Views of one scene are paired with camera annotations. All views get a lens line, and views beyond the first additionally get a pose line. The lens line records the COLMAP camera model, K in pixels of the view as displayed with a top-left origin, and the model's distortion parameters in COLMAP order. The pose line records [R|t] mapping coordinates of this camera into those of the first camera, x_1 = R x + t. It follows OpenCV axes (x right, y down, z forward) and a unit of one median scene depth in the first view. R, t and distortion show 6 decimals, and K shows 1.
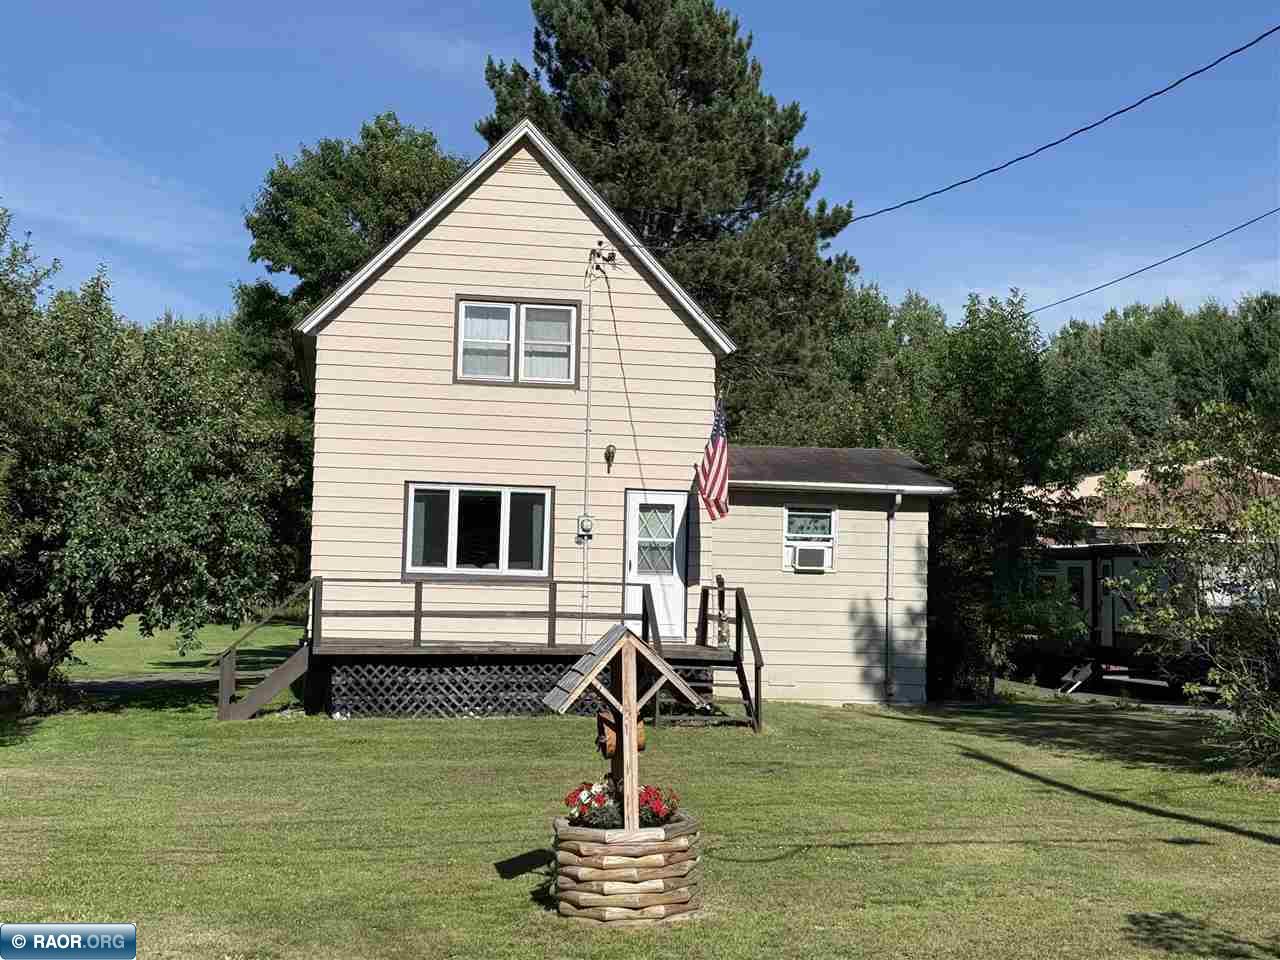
lens RADIAL K [[1876.5, 0, 645.2], [0, 1876.5, 471.8], [0, 0, 1]] dist [0.132495, 0.000000]
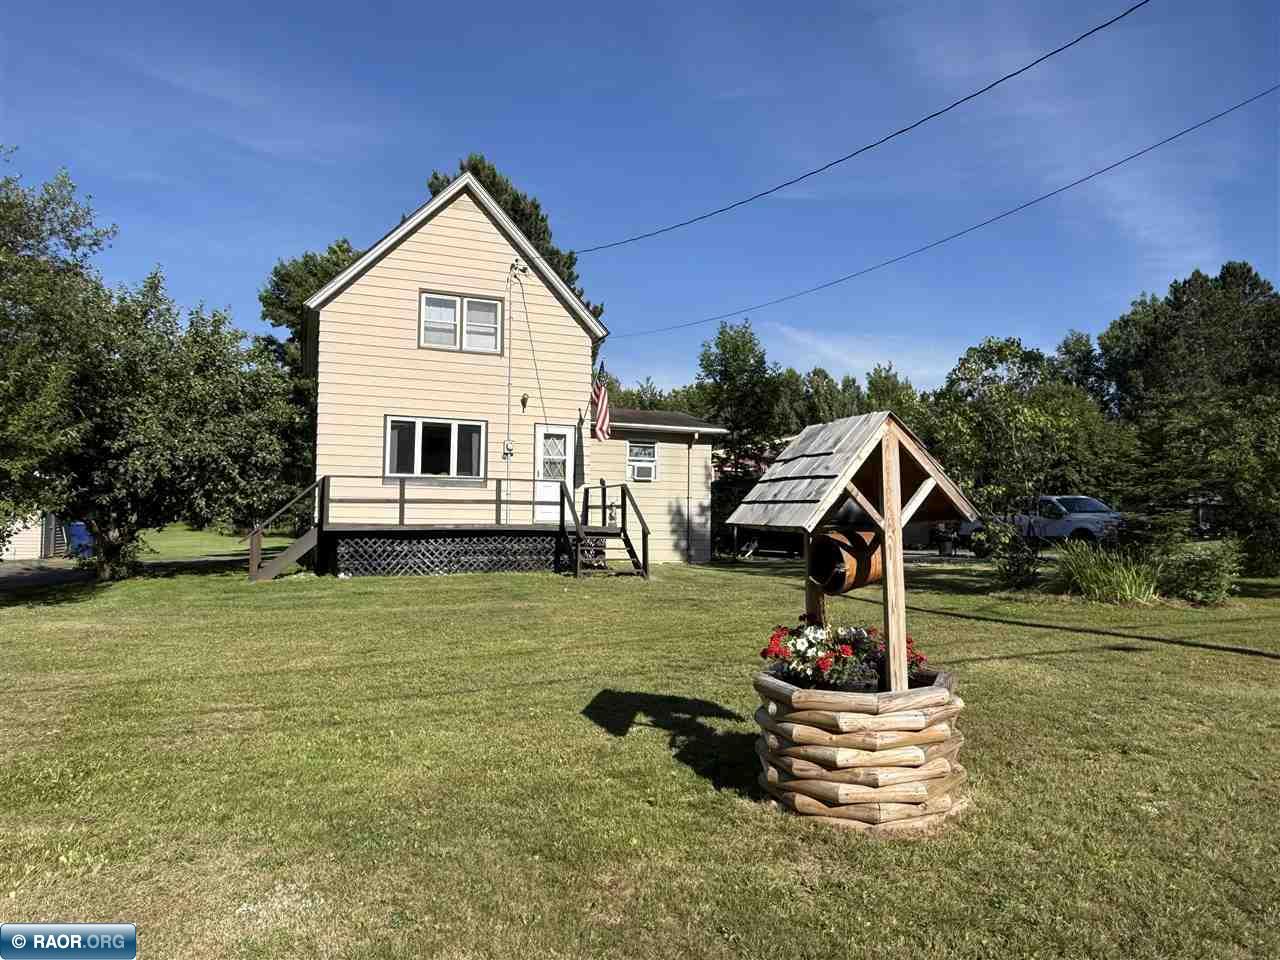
lens RADIAL K [[854.8, 0, 642.9], [0, 854.8, 483.1], [0, 0, 1]] dist [-0.000203, -0.004927]
pose [[0.976041, -0.002322, 0.217576, -0.076037], [-0.001150, 0.999874, 0.015828, 0.046683], [-0.217585, -0.015699, 0.975915, 0.311092]]
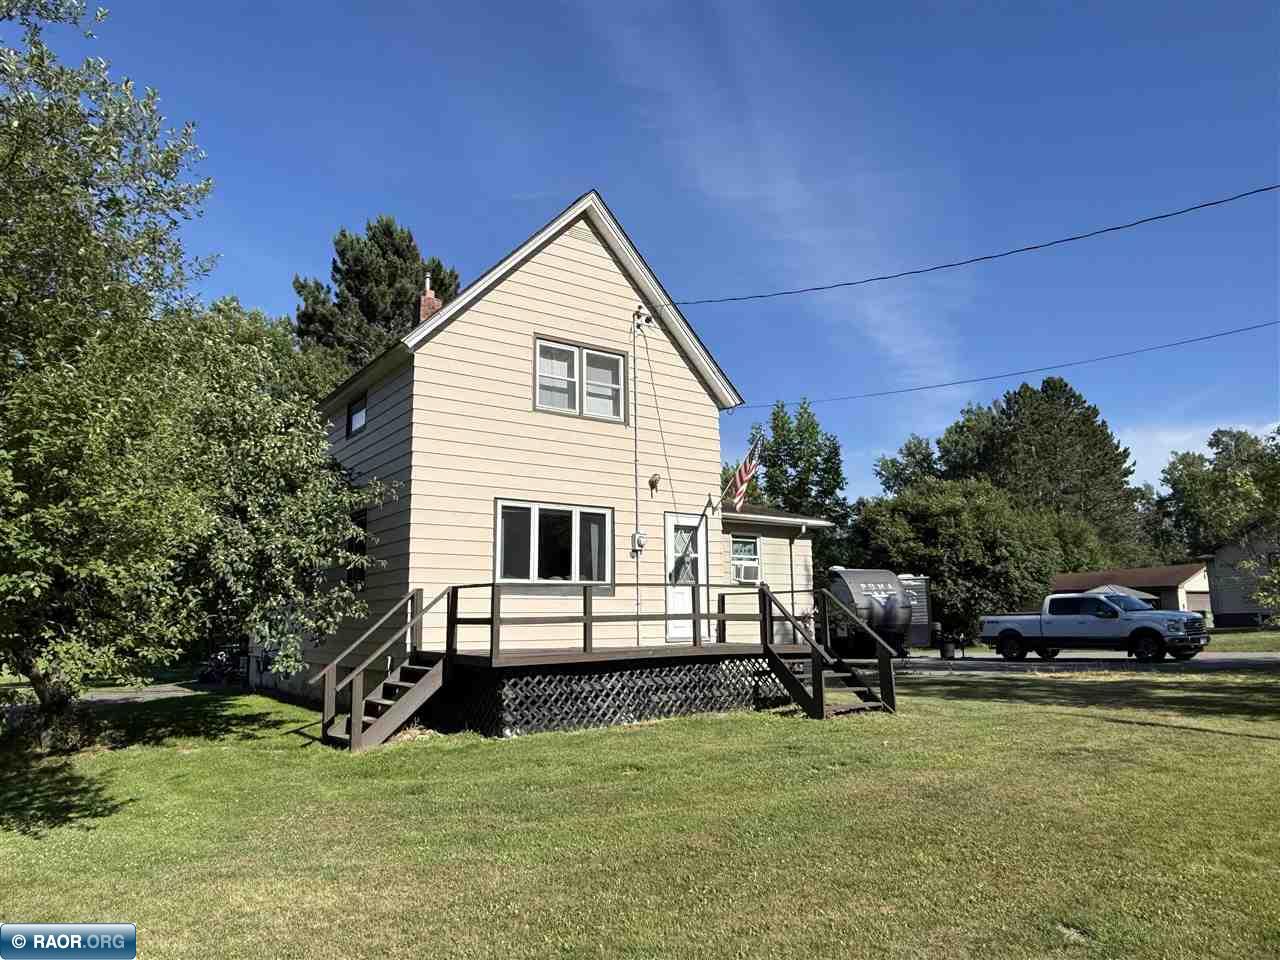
lens RADIAL K [[854.8, 0, 643.8], [0, 854.8, 485.5], [0, 0, 1]] dist [-0.000203, -0.004927]
pose [[0.896346, 0.035729, 0.441914, -0.262311], [0.007353, 0.995412, -0.095395, 0.044137], [-0.443295, 0.088756, 0.891971, 0.530366]]
